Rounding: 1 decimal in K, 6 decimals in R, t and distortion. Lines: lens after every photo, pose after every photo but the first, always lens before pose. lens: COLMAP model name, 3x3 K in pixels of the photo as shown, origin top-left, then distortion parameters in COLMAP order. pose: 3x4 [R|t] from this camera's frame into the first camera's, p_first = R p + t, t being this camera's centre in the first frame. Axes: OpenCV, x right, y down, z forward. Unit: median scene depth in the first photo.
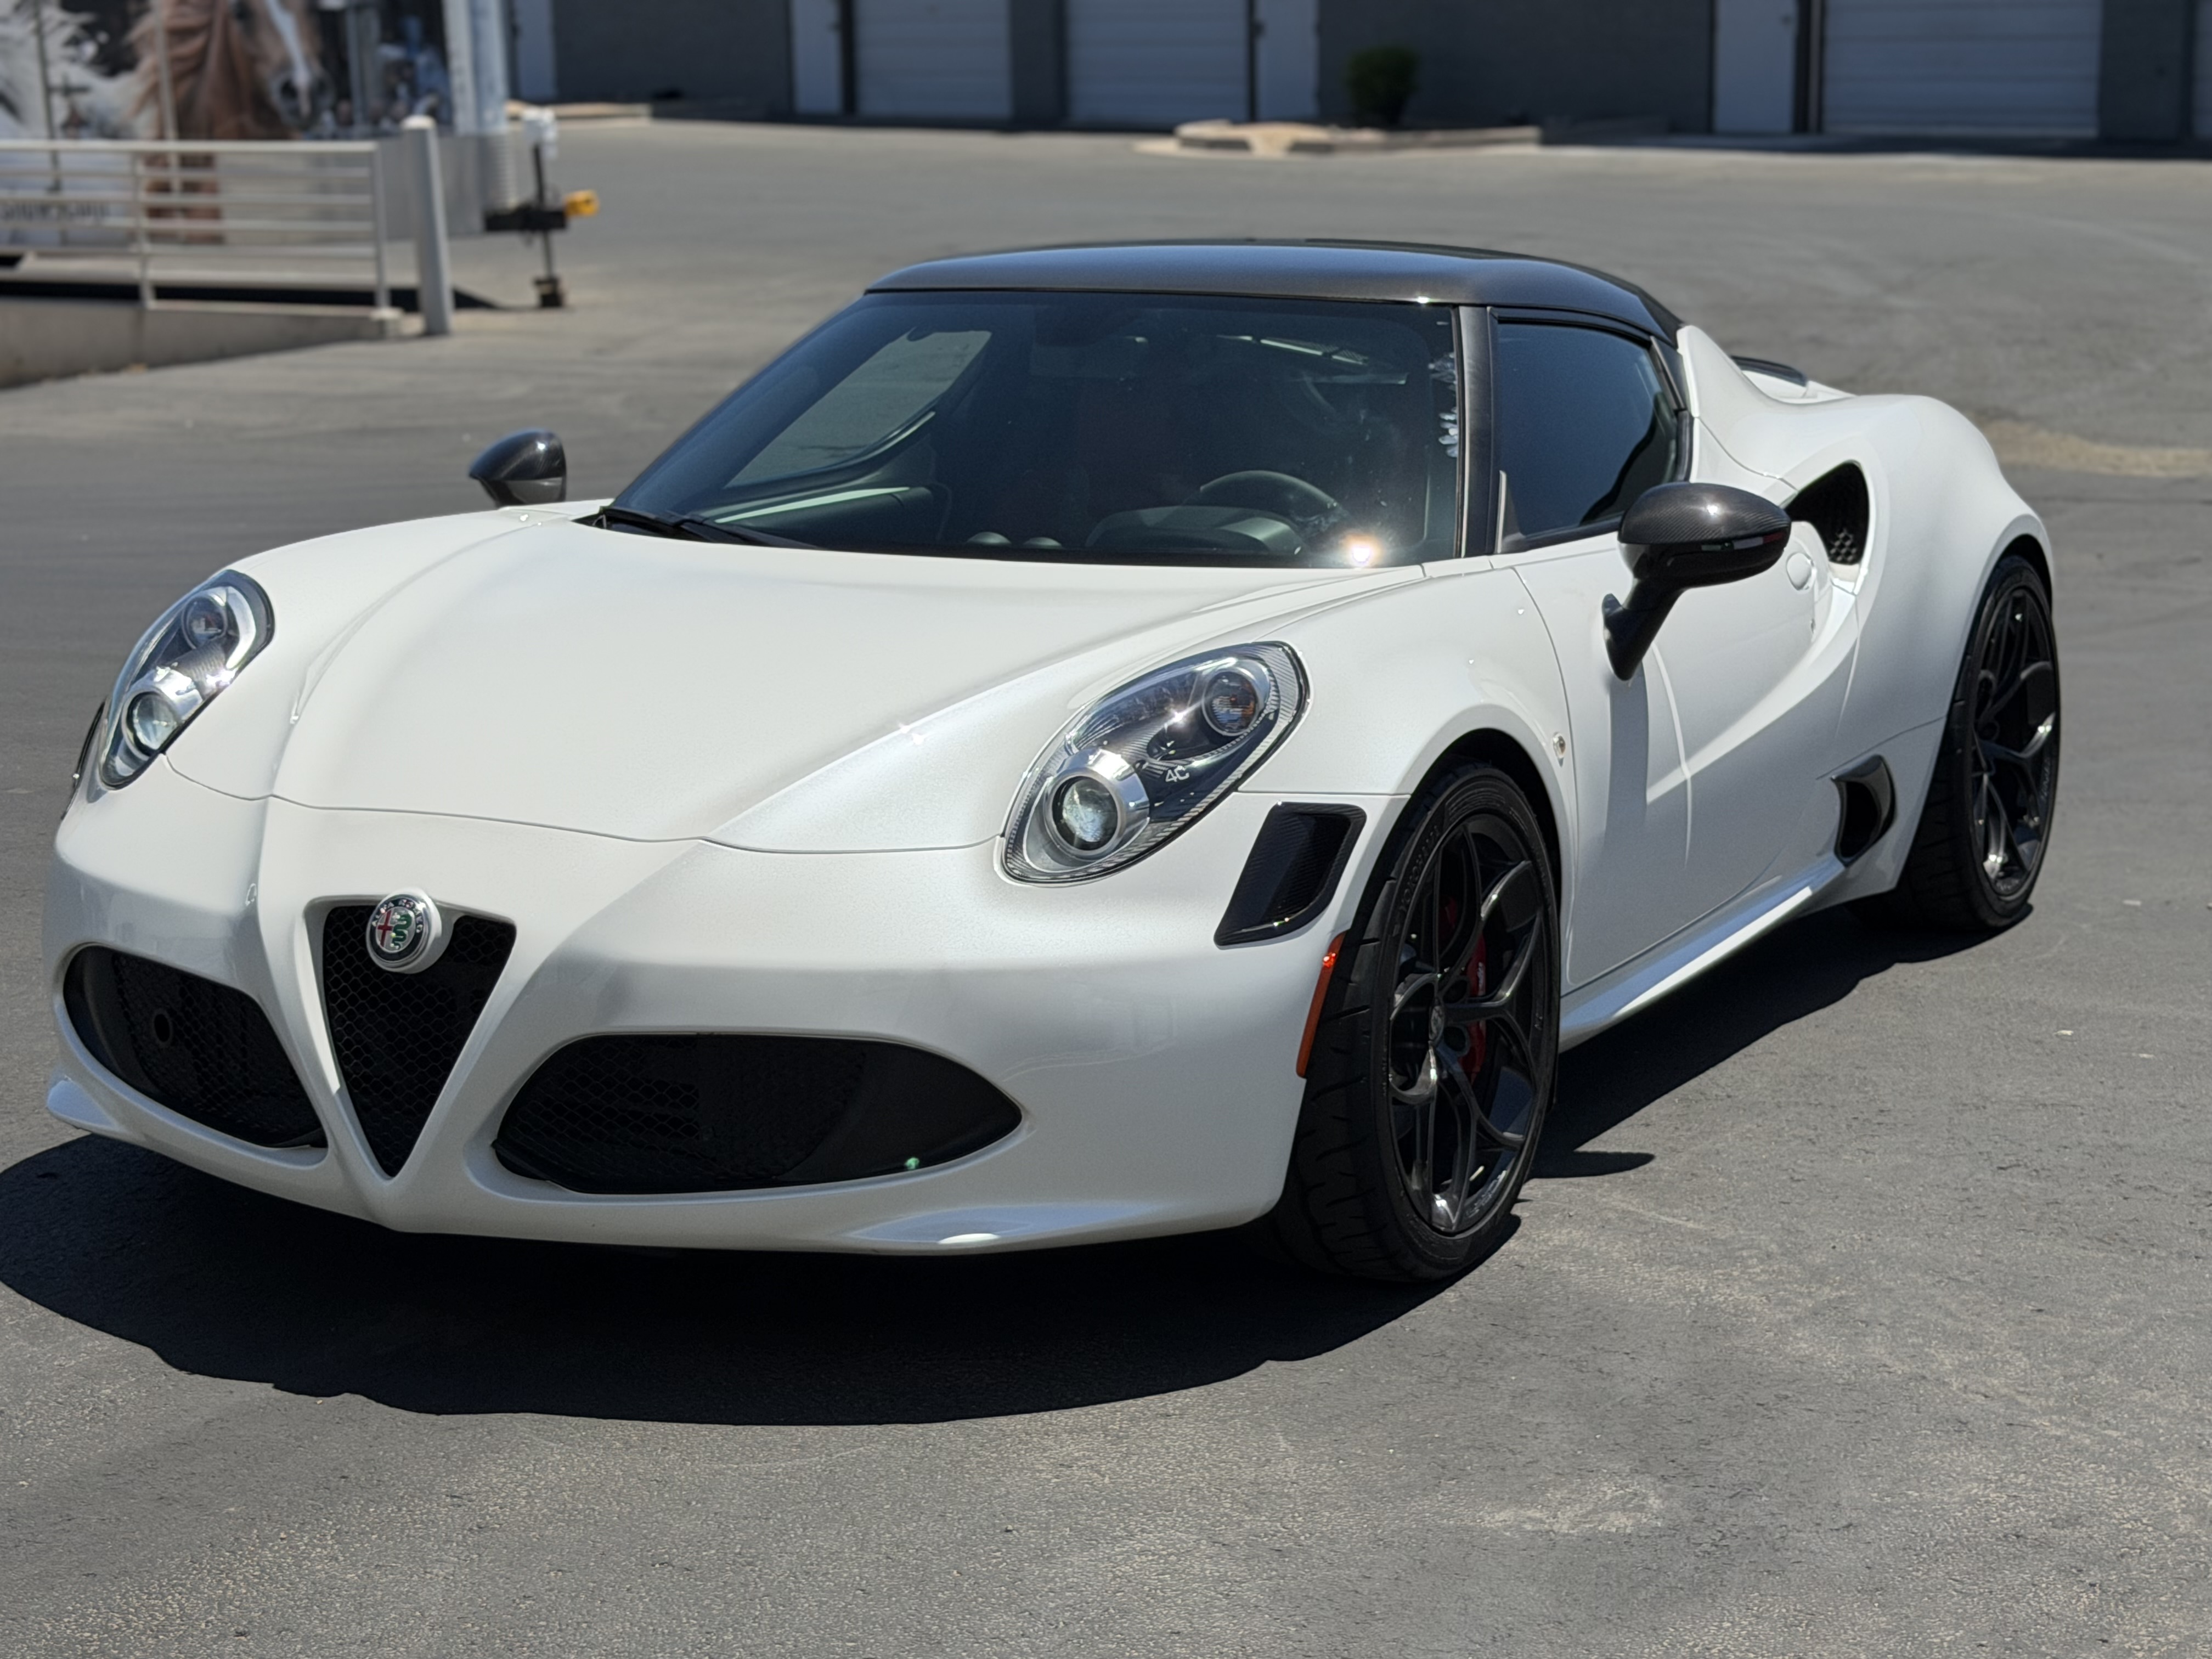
lens RADIAL K [[3870.9, 0, 1108.5], [0, 3870.9, 840.4], [0, 0, 1]] dist [0.116961, 0.000000]
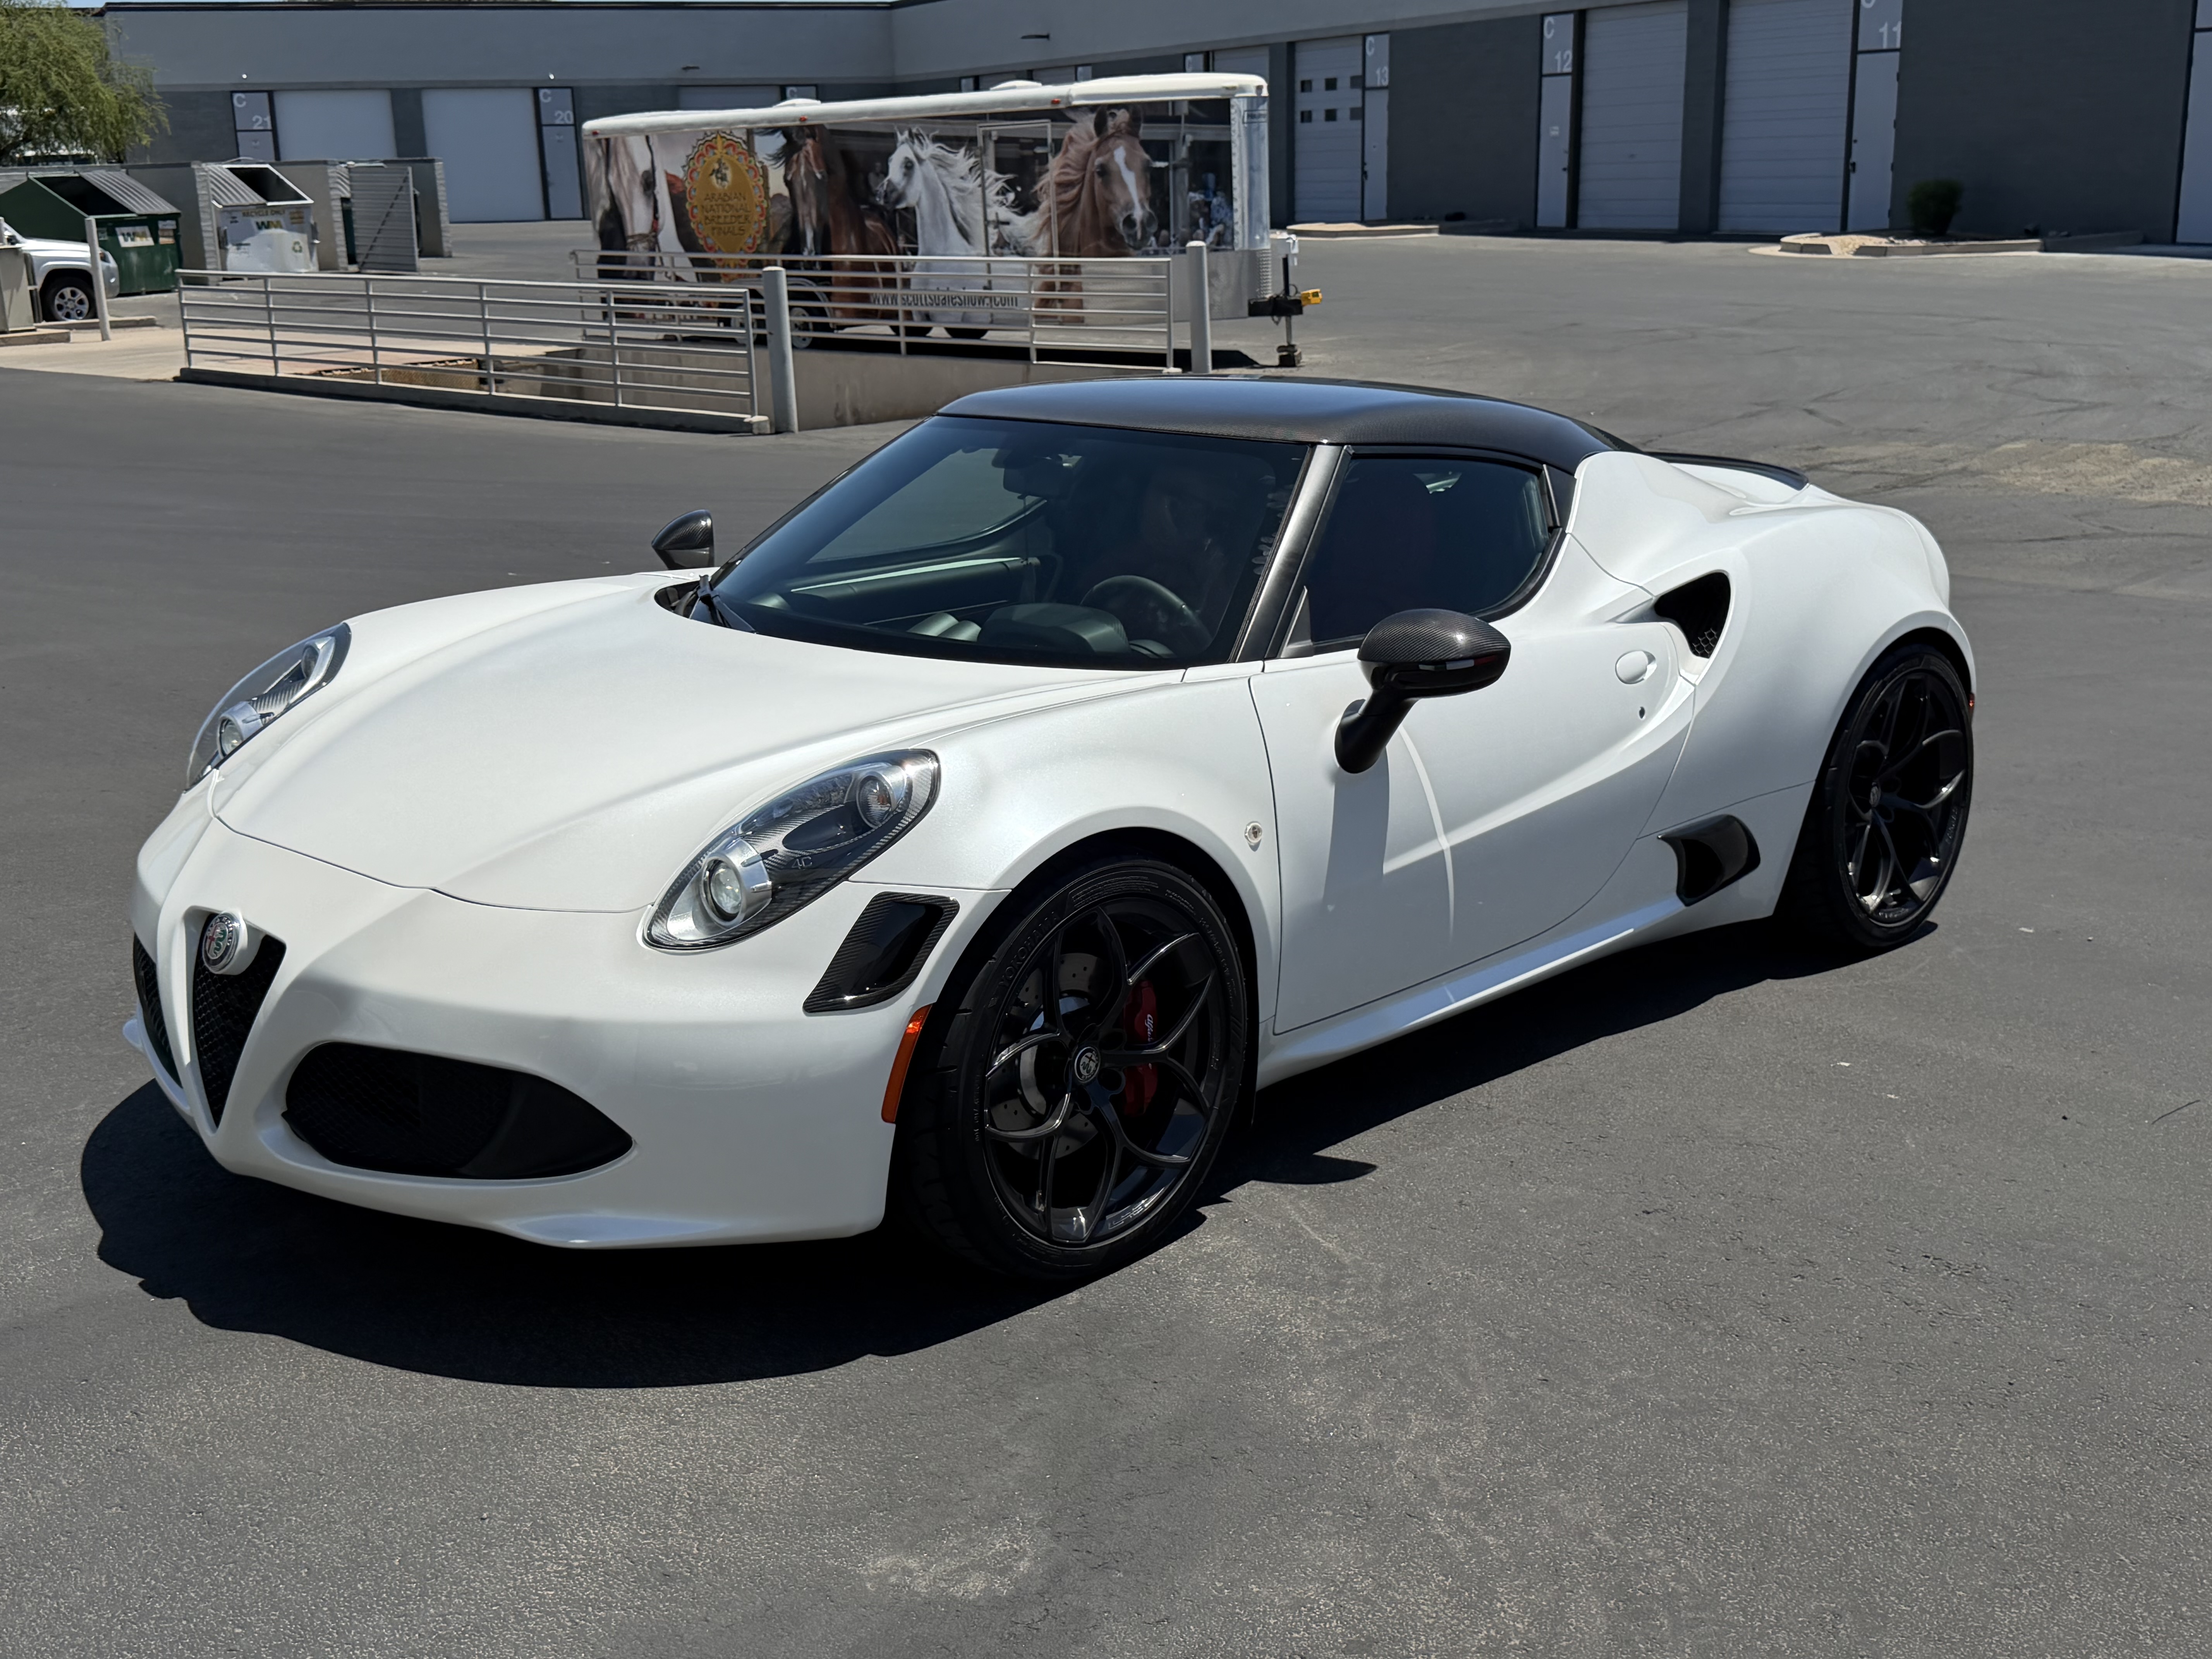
lens RADIAL K [[2432.4, 0, 1096.6], [0, 2432.4, 814.0], [0, 0, 1]] dist [0.081474, 0.000000]
pose [[0.959783, 0.066709, -0.272702, 0.239475], [-0.052427, 0.996861, 0.059334, -0.063029], [0.275804, -0.042650, 0.960267, 0.235392]]
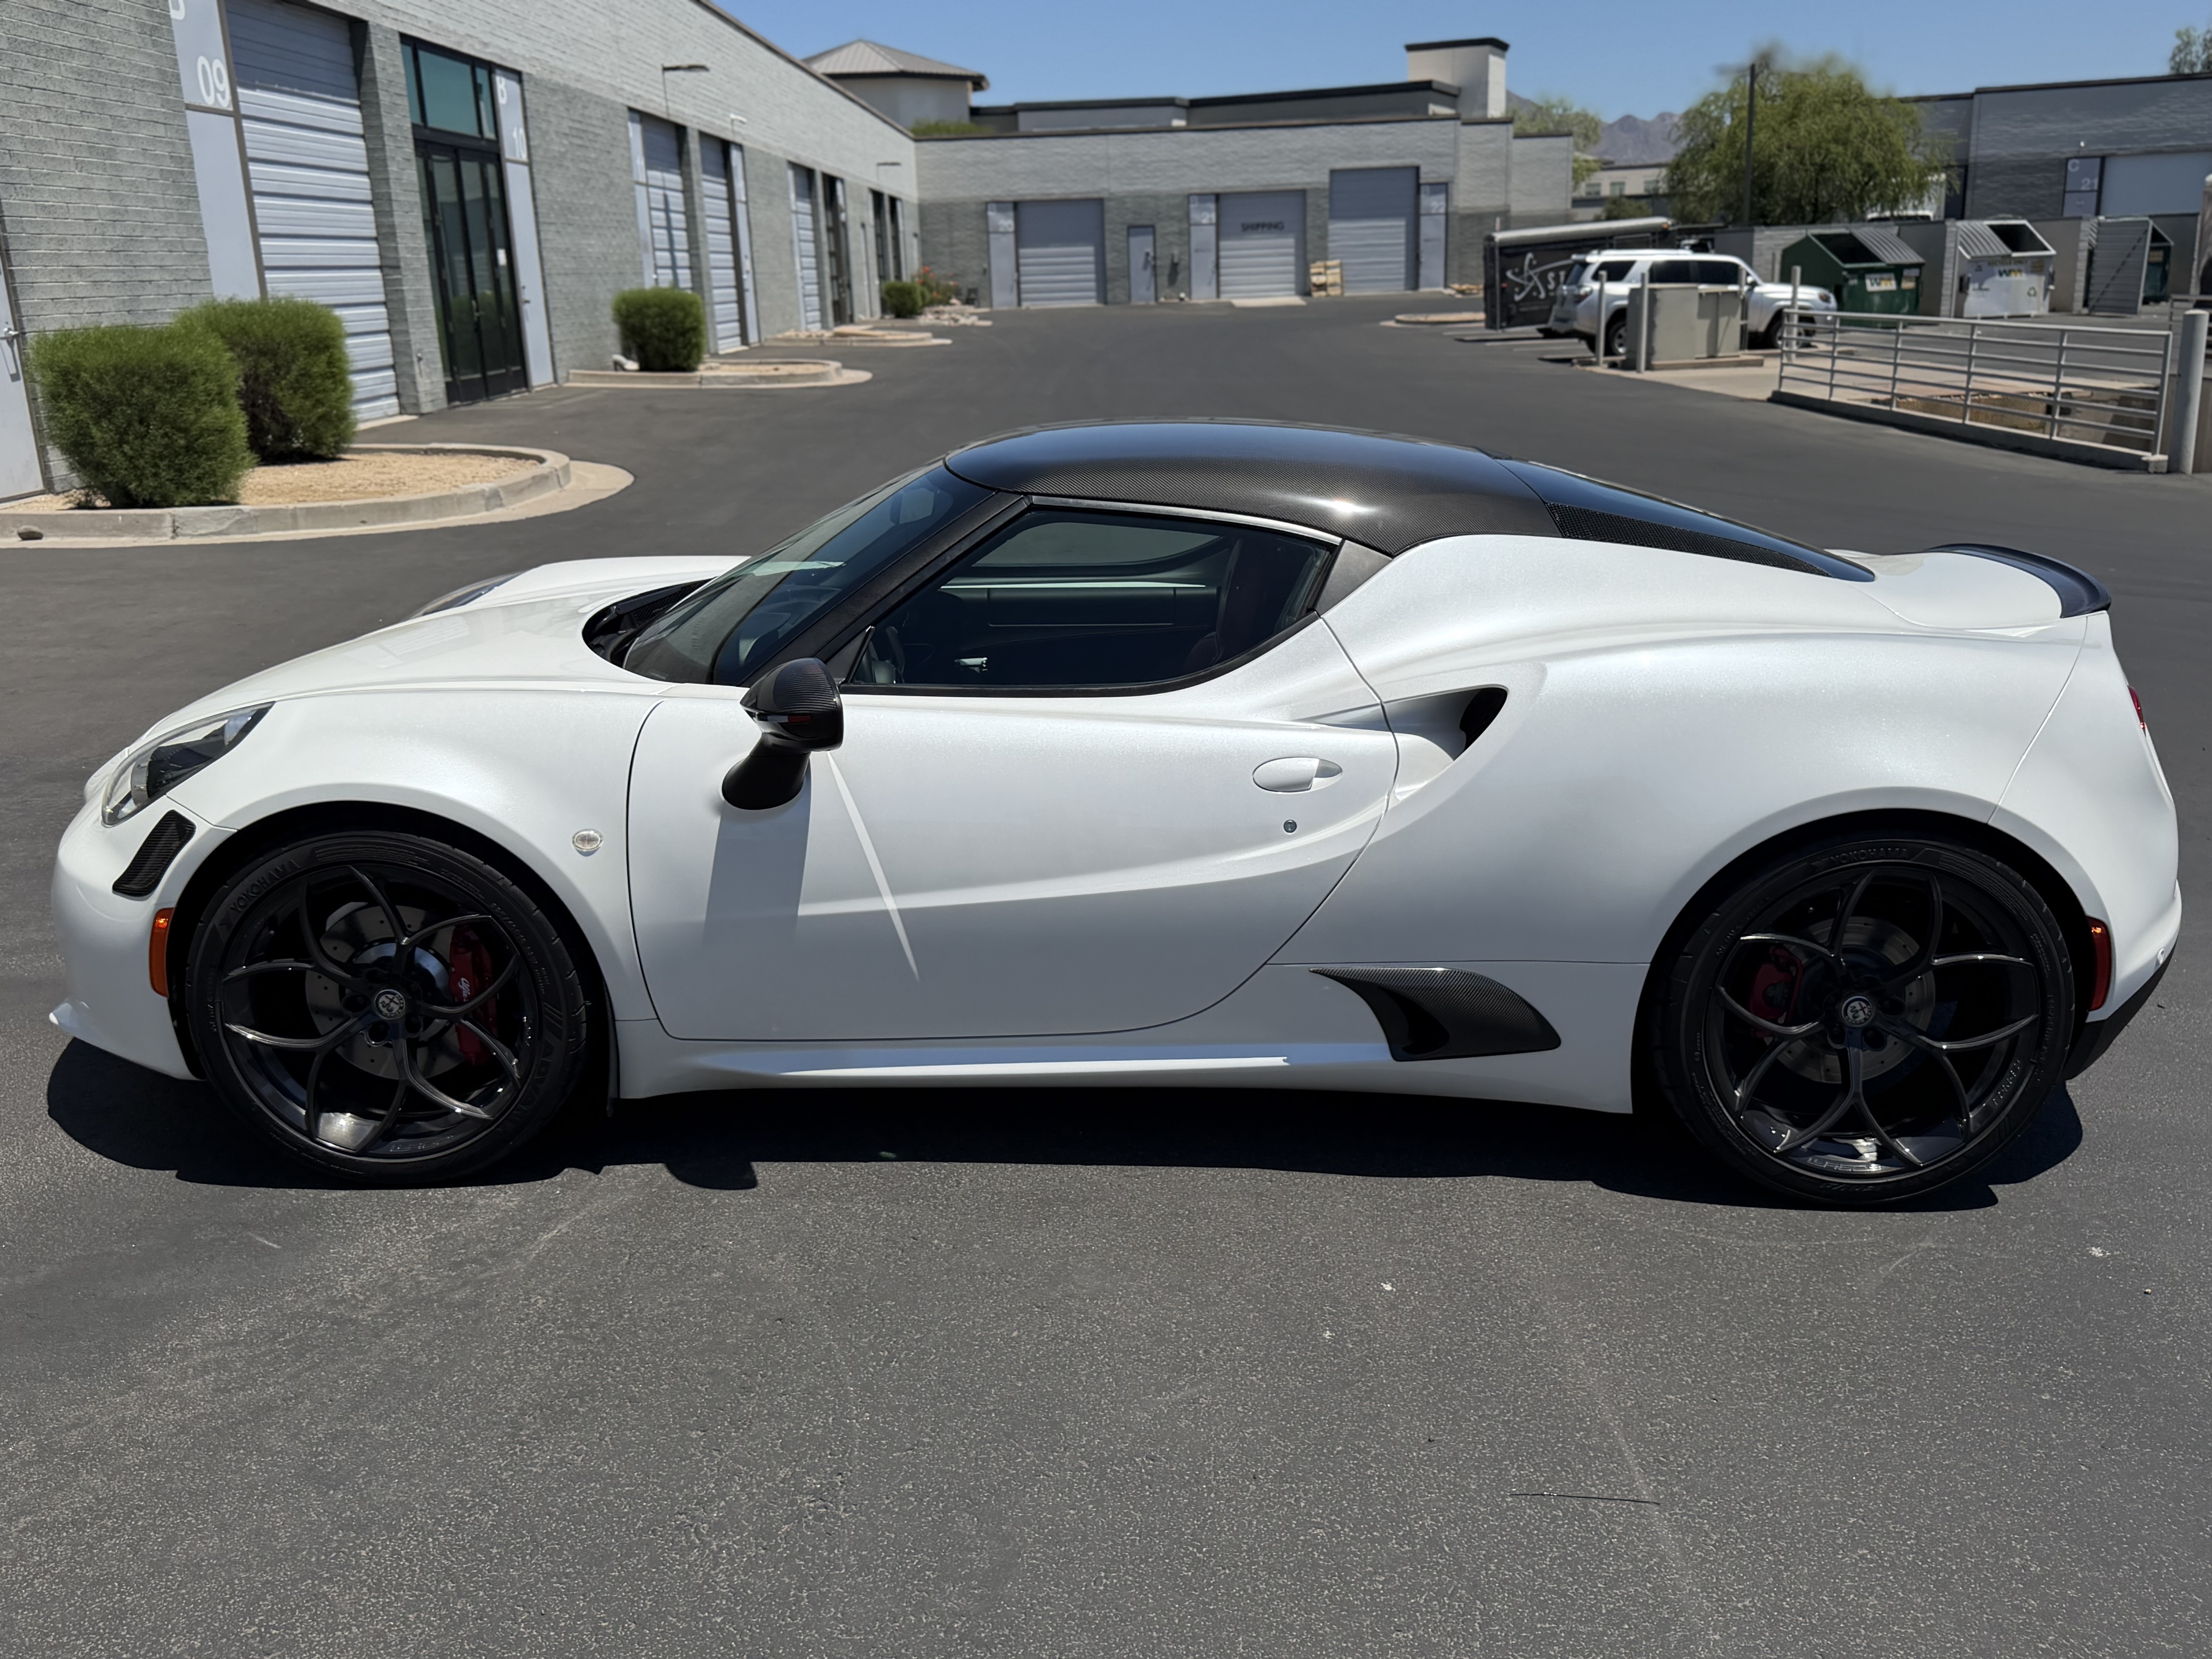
lens RADIAL K [[1971.4, 0, 1114.6], [0, 1971.4, 848.0], [0, 0, 1]] dist [0.027907, -0.036604]
pose [[0.470325, 0.253845, -0.845196, 0.646976], [-0.168251, 0.965963, 0.196489, -0.154628], [0.866306, 0.049791, 0.497026, 0.728501]]
